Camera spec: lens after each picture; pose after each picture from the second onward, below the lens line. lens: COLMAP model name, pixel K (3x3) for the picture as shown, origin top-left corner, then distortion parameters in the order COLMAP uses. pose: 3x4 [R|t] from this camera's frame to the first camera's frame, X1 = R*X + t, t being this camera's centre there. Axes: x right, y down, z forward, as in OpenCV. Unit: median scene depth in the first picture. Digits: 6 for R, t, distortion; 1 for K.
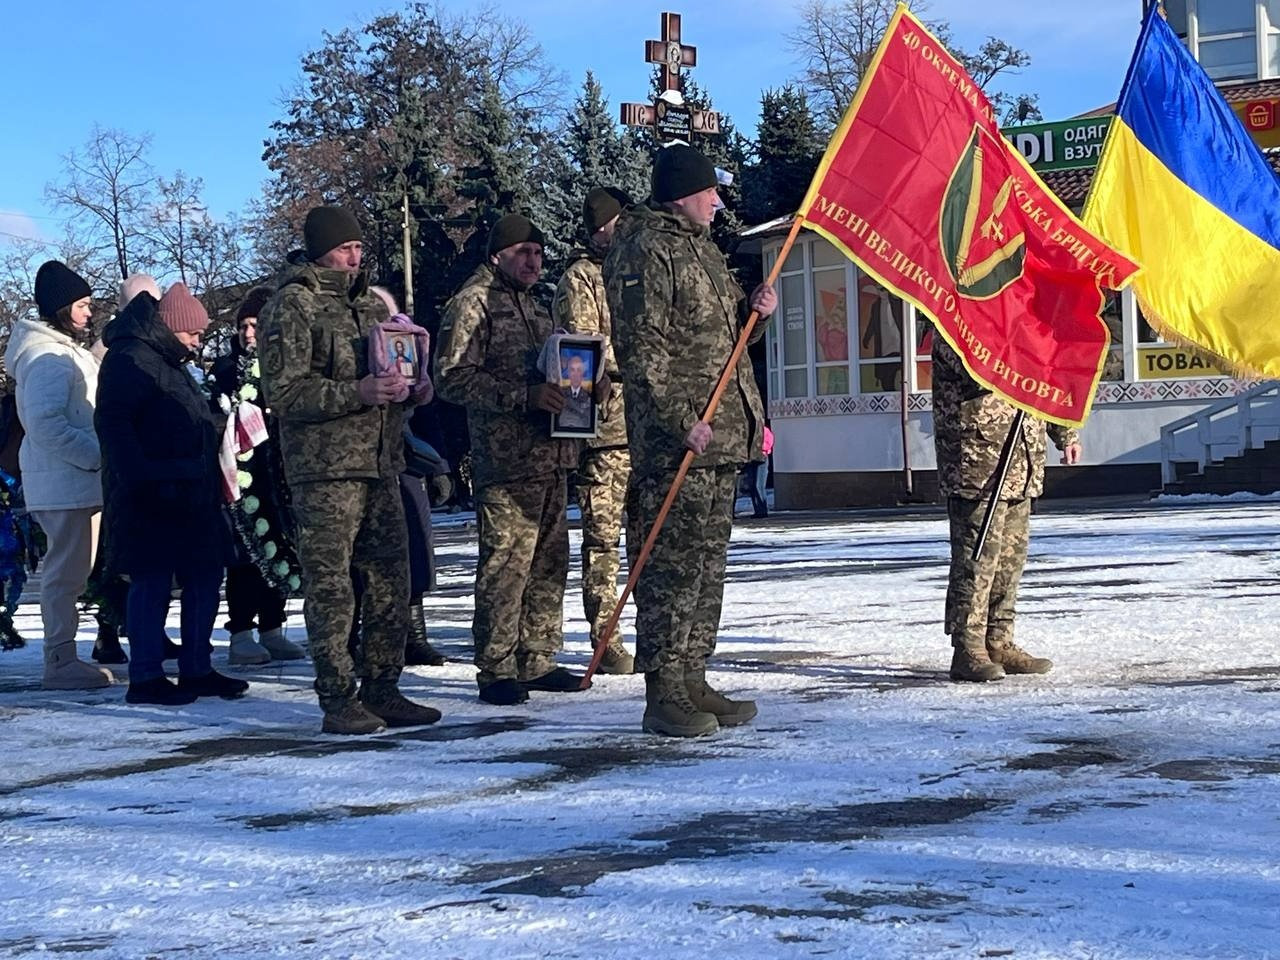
lens RADIAL K [[2709.1, 0, 640.0], [0, 2709.1, 480.0], [0, 0, 1]] dist [0.272591, -0.259567]
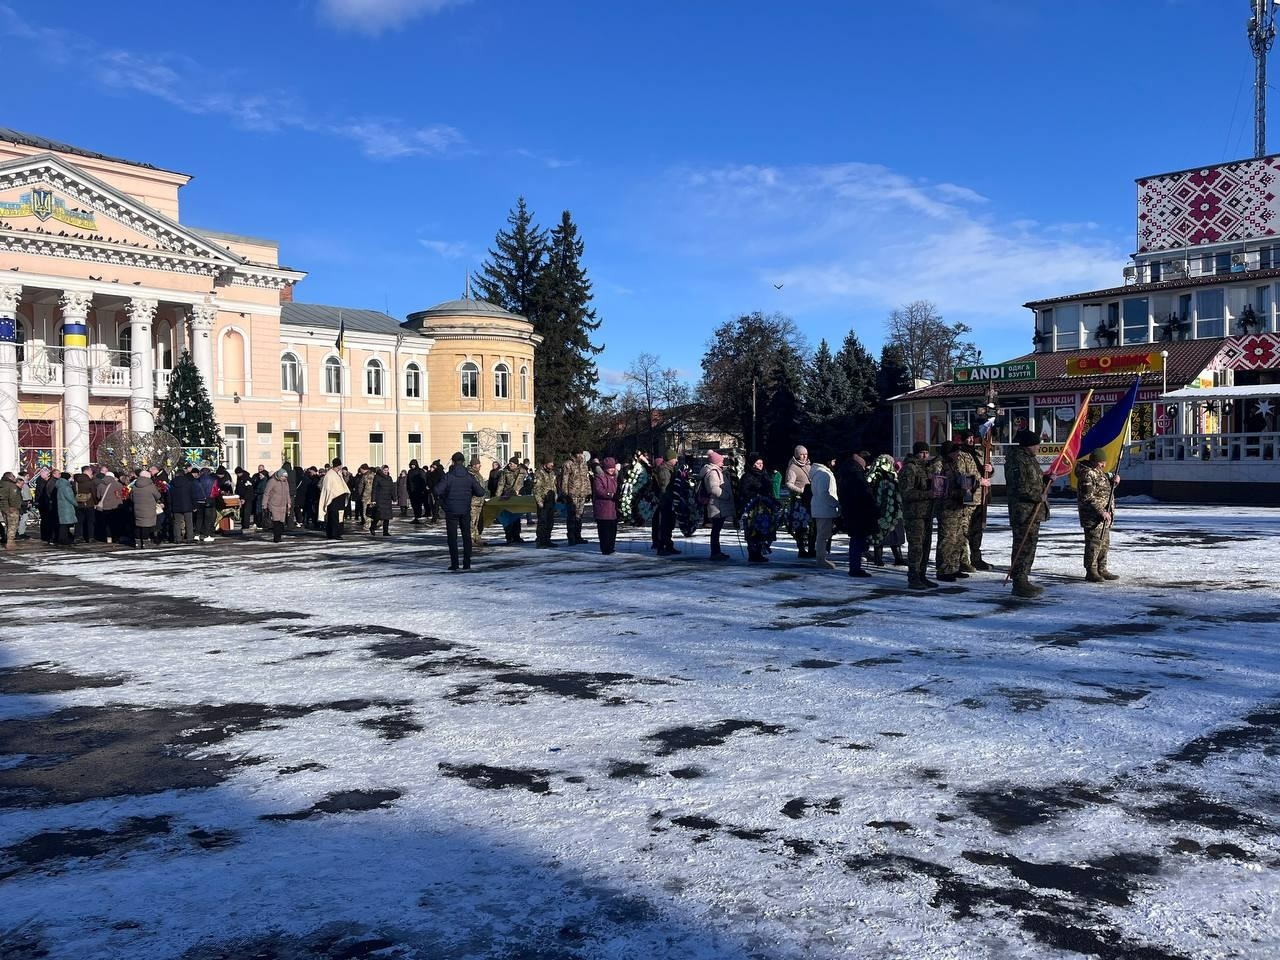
lens RADIAL K [[961.6, 0, 640.0], [0, 961.6, 480.0], [0, 0, 1]] dist [0.071371, -0.099697]
pose [[0.985754, 0.032359, -0.165051, -0.031906], [-0.030644, 0.999447, 0.012932, -0.006676], [0.165378, -0.007690, 0.986200, -0.036101]]
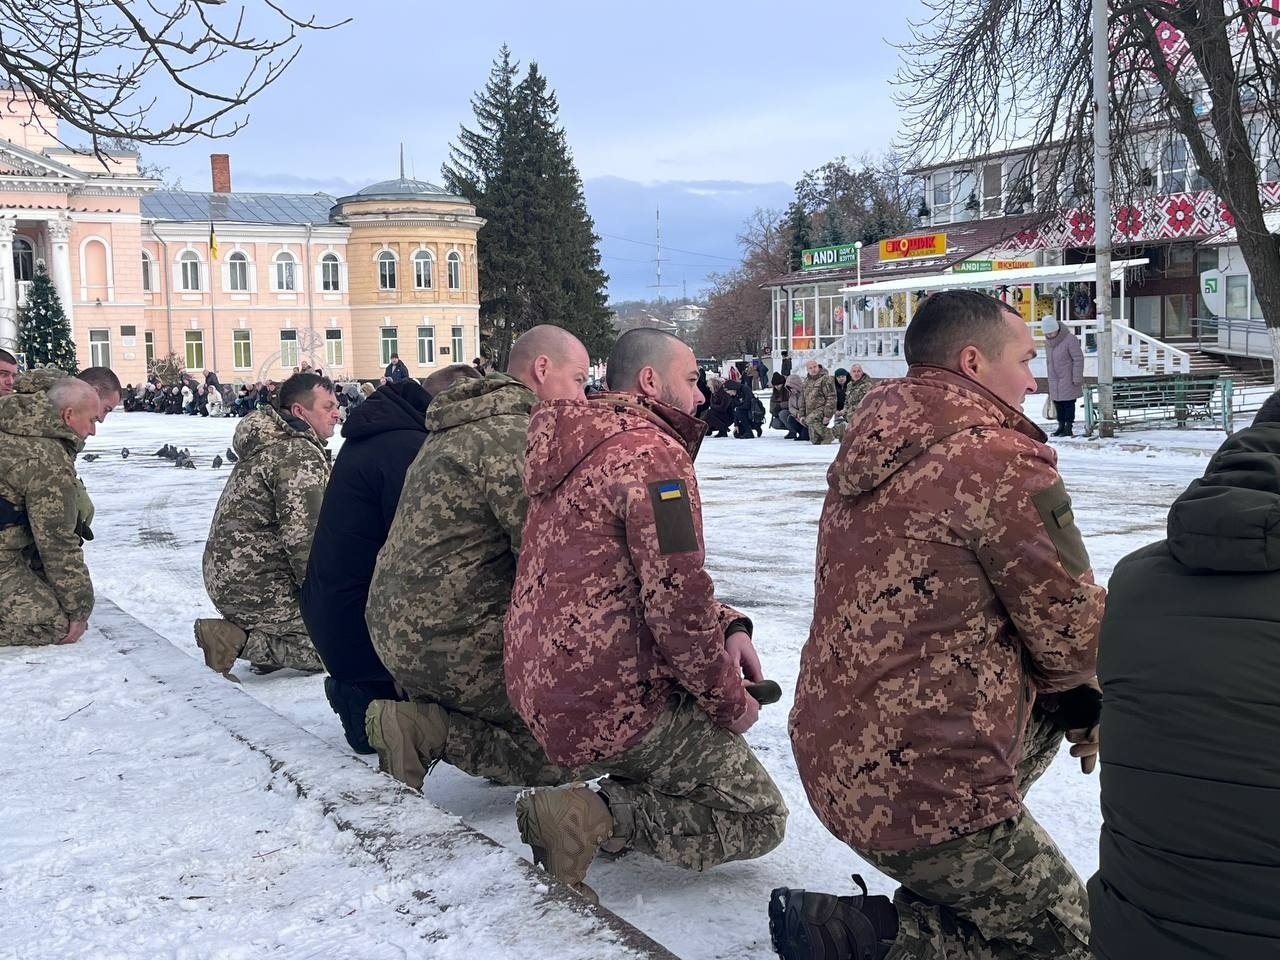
lens RADIAL K [[1484.0, 0, 640.0], [0, 1484.0, 480.0], [0, 0, 1]] dist [0.123964, -0.381970]
pose [[0.893266, 0.056812, -0.445923, 0.367155], [-0.017930, 0.995695, 0.090937, -0.021330], [0.449170, -0.073236, 0.890440, -0.206726]]
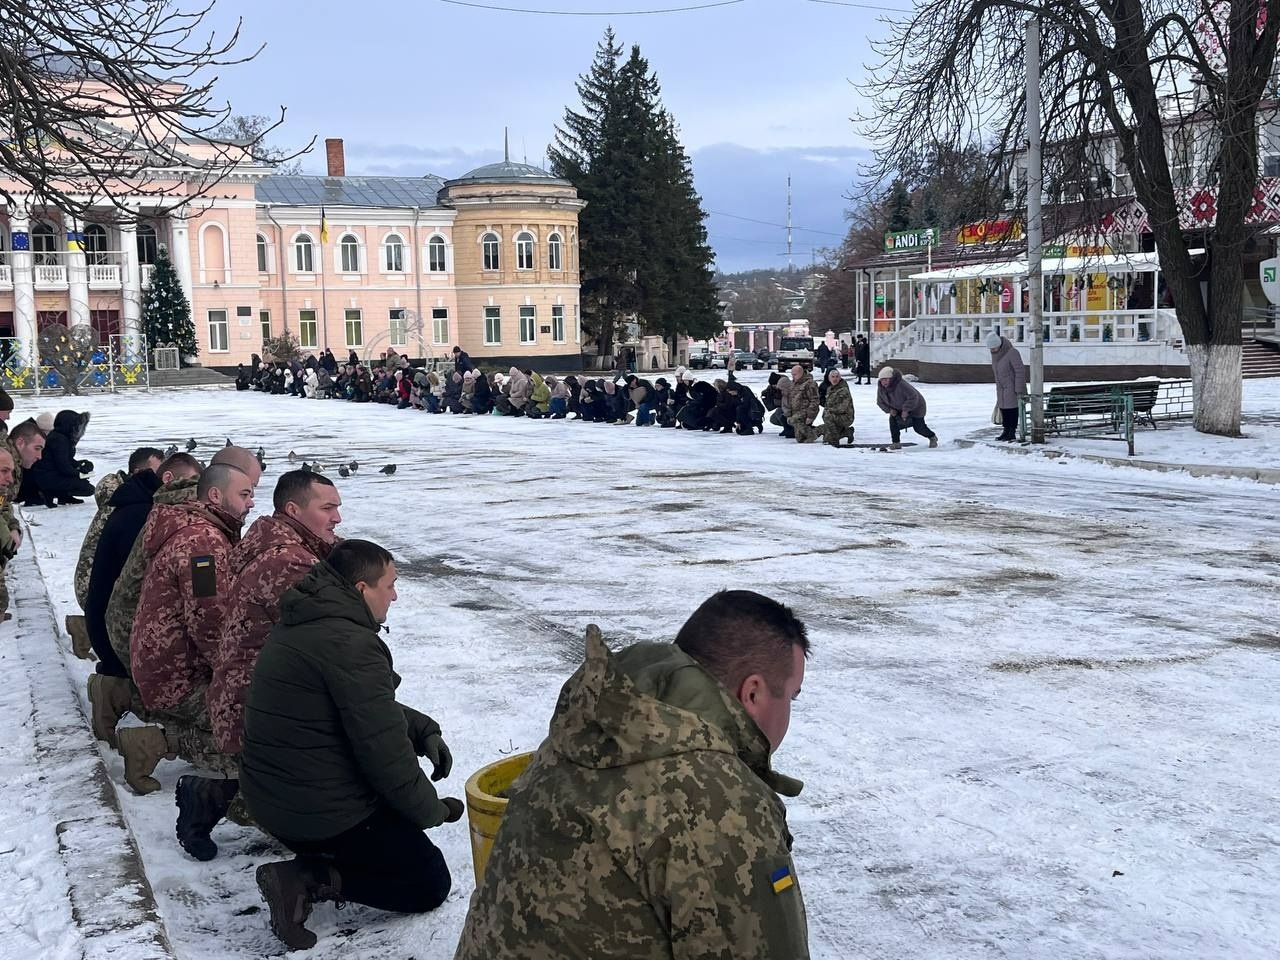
lens RADIAL K [[1484.0, 0, 640.0], [0, 1484.0, 480.0], [0, 0, 1]] dist [0.123964, -0.381970]
pose [[0.852675, 0.073890, -0.517190, 0.397920], [-0.018082, 0.993529, 0.112132, -0.028229], [0.522128, -0.086260, 0.848493, -0.218317]]
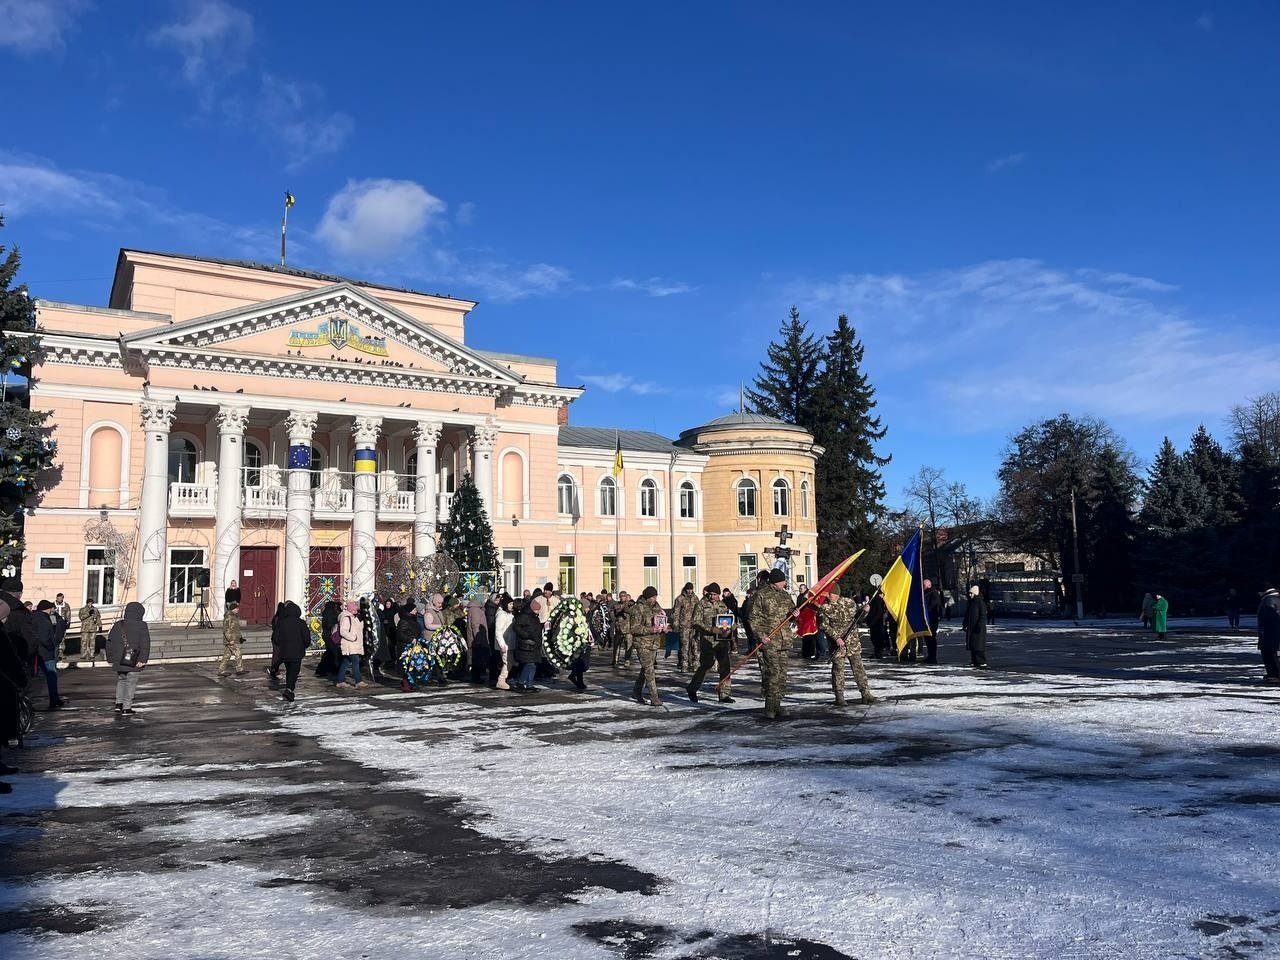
lens RADIAL K [[962.6, 0, 626.8], [0, 962.6, 489.5], [0, 0, 1]] dist [0.080471, -0.116330]
pose [[0.903440, -0.020546, -0.428222, -0.070819], [-0.024714, 0.994694, -0.099866, -0.005076], [0.428002, 0.100806, 0.898138, 0.024347]]
